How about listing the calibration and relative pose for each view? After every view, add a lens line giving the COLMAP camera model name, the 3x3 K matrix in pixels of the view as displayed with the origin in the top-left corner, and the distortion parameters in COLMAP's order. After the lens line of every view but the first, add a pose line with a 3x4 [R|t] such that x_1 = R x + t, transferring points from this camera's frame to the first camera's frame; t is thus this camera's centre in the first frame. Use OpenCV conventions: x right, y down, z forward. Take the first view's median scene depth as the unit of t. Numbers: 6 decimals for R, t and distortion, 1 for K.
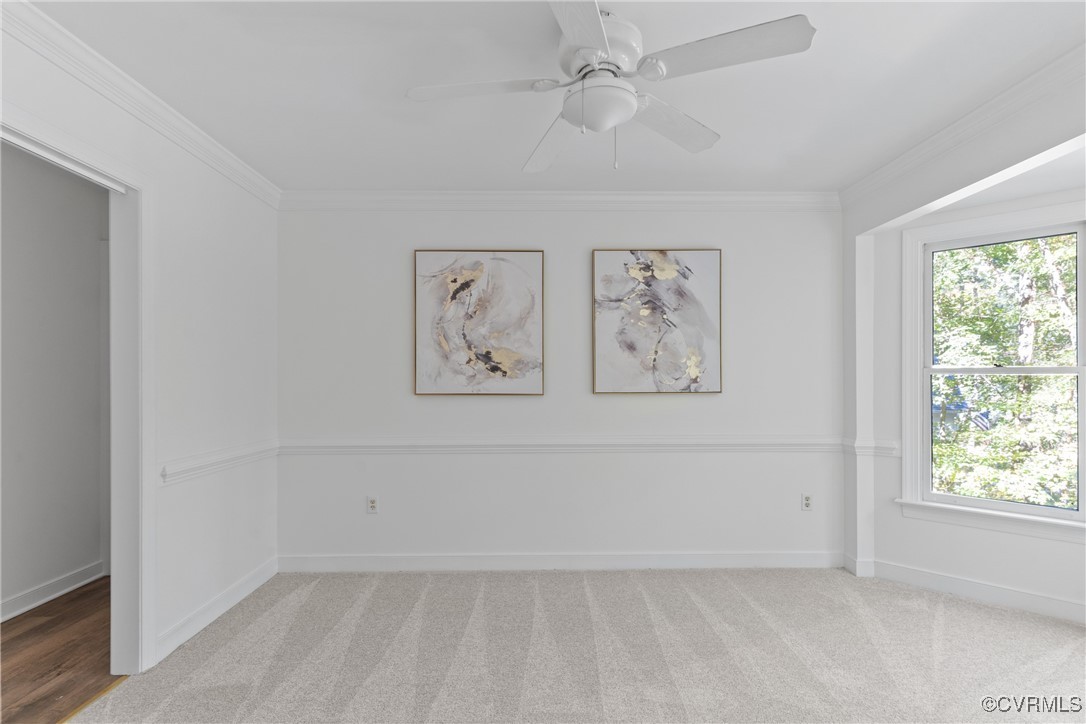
lens RADIAL K [[527.4, 0, 541.2], [0, 527.4, 370.9], [0, 0, 1]] dist [-0.002049, 0.000055]
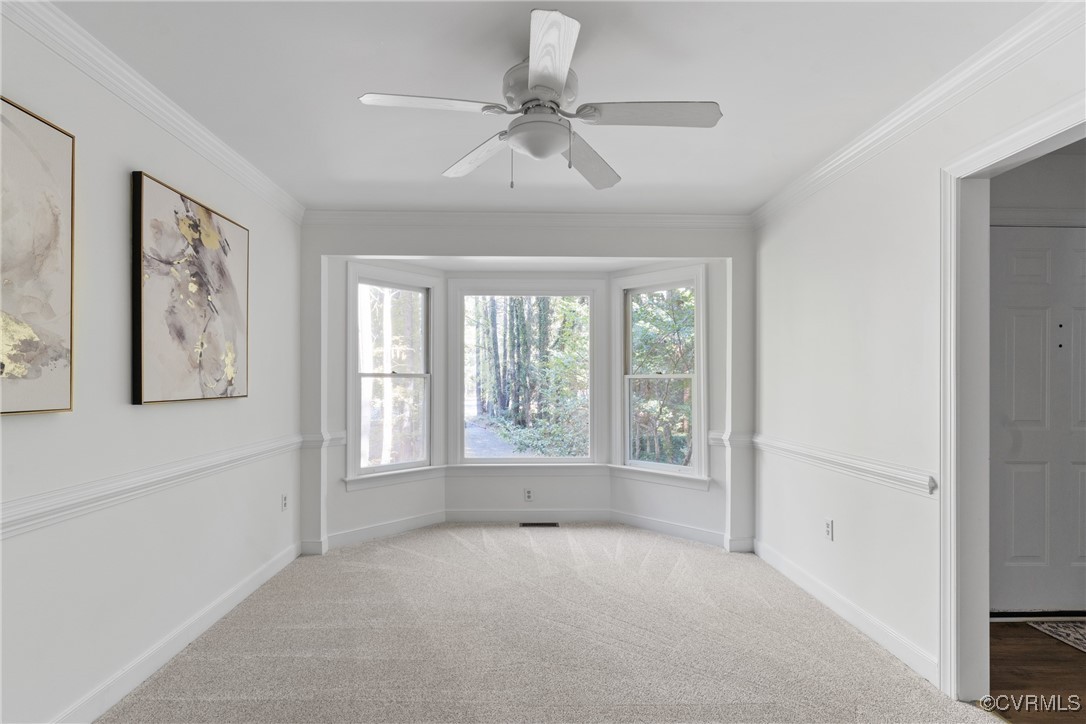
lens RADIAL K [[527.4, 0, 539.7], [0, 527.4, 370.1], [0, 0, 1]] dist [-0.002049, 0.000055]
pose [[-0.031445, 0.021393, 0.999277, -0.533137], [-0.019496, 0.999568, -0.022013, 0.007754], [-0.999315, -0.020174, -0.031014, 0.548941]]
